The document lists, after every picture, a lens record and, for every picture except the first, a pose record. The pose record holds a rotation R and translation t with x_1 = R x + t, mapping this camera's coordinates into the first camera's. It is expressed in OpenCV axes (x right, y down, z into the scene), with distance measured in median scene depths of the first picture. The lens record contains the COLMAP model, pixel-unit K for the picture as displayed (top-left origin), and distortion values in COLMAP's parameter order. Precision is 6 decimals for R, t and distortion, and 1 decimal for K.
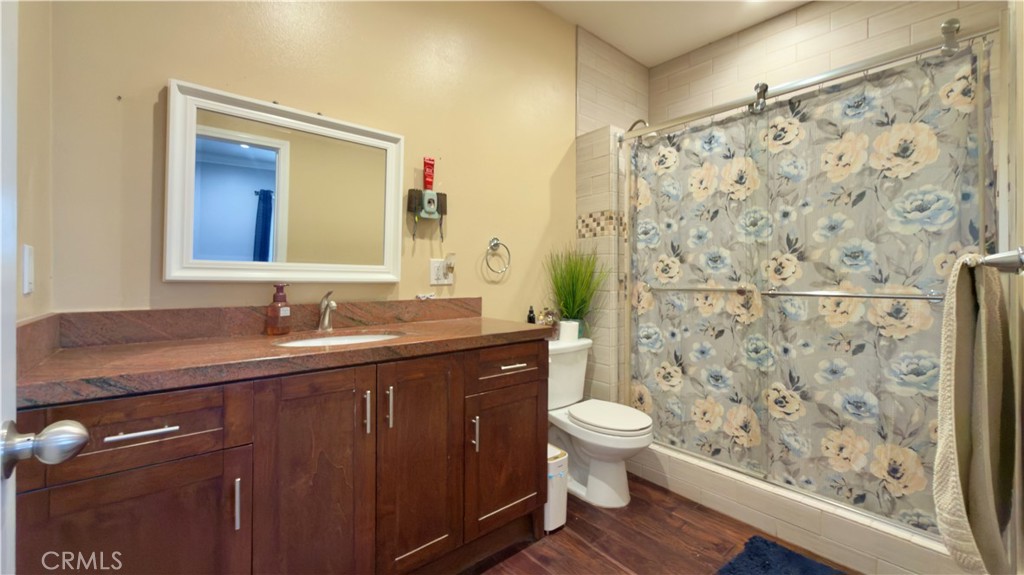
lens RADIAL K [[415.0, 0, 509.3], [0, 415.0, 289.1], [0, 0, 1]] dist [-0.004284, -0.001406]
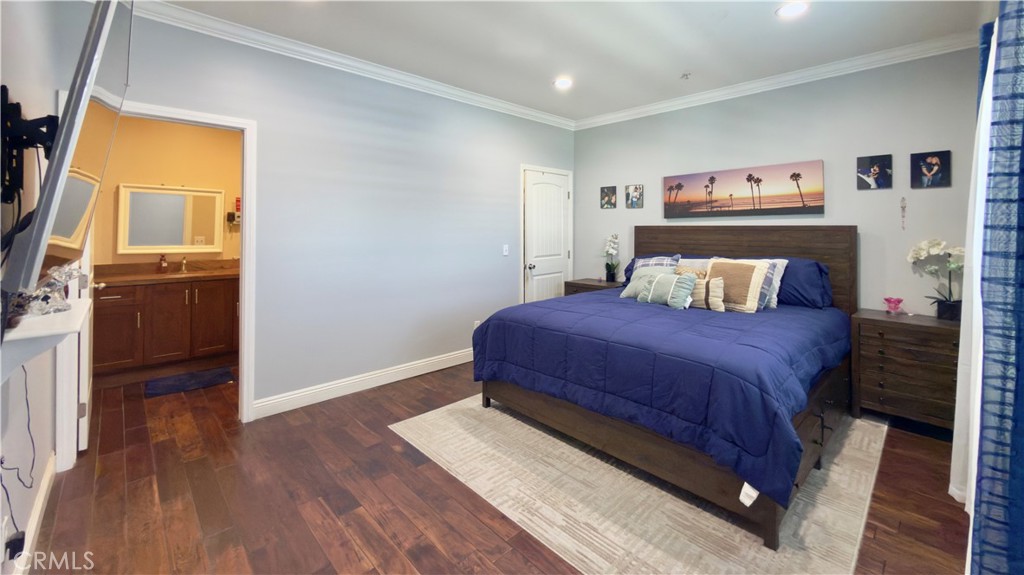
lens RADIAL K [[415.0, 0, 507.5], [0, 415.0, 247.9], [0, 0, 1]] dist [-0.004284, -0.001406]
pose [[0.999896, -0.011697, 0.008392, 1.443013], [0.011644, 0.999912, 0.006281, -0.039474], [-0.008465, -0.006183, 0.999945, -1.481713]]
